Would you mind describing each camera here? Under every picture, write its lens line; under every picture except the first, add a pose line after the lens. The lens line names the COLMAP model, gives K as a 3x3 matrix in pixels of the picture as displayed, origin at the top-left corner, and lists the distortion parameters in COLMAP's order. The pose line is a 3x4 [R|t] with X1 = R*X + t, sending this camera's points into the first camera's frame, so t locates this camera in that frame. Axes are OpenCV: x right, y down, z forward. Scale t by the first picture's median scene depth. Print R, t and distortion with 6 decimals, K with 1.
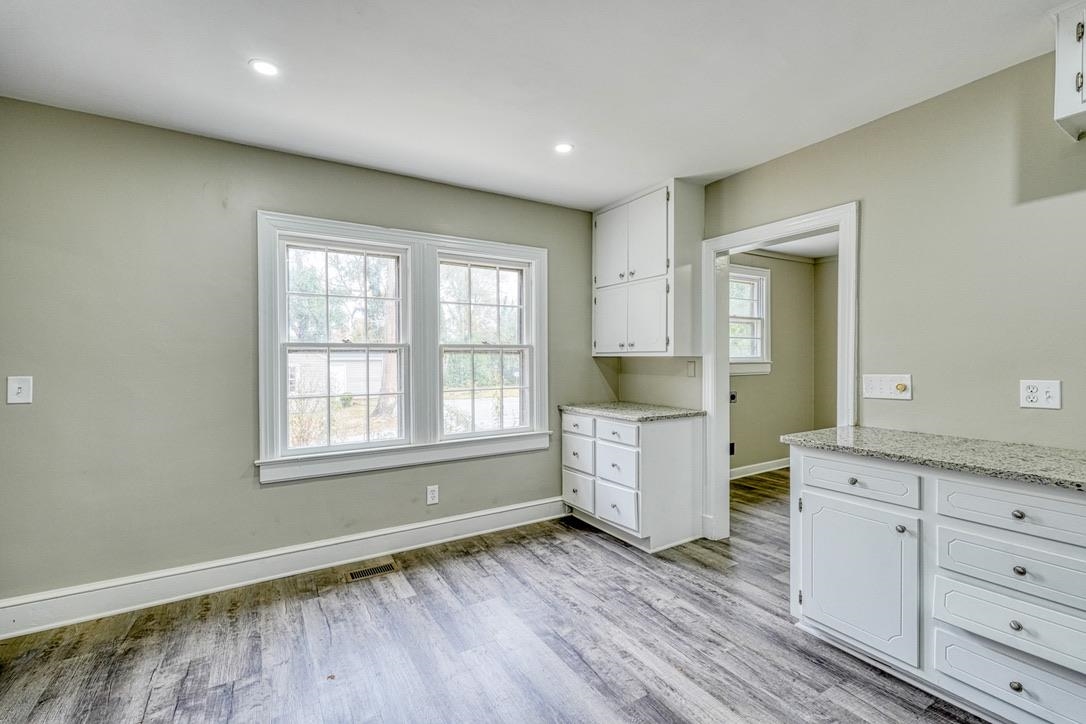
lens RADIAL K [[475.5, 0, 532.4], [0, 475.5, 356.5], [0, 0, 1]] dist [0.001070, 0.001187]
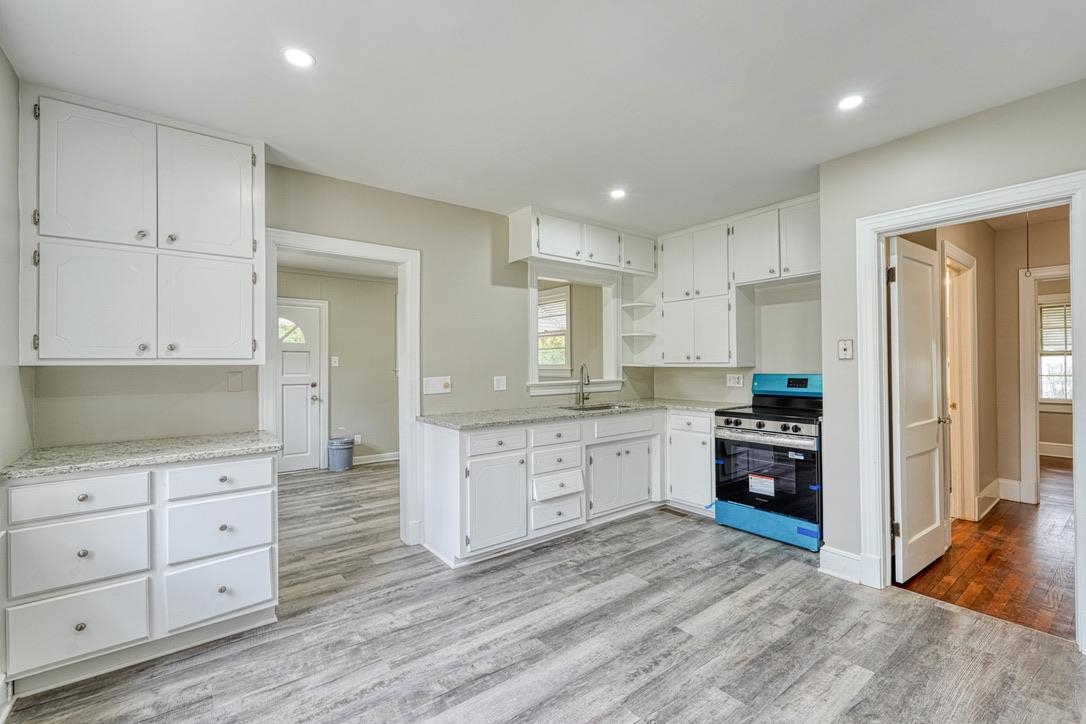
lens RADIAL K [[475.5, 0, 553.6], [0, 475.5, 361.0], [0, 0, 1]] dist [0.001070, 0.001187]
pose [[-0.138473, 0.013710, 0.990271, -0.737770], [0.007559, 0.999890, -0.012786, 0.009088], [-0.990337, 0.005715, -0.138562, 0.837680]]
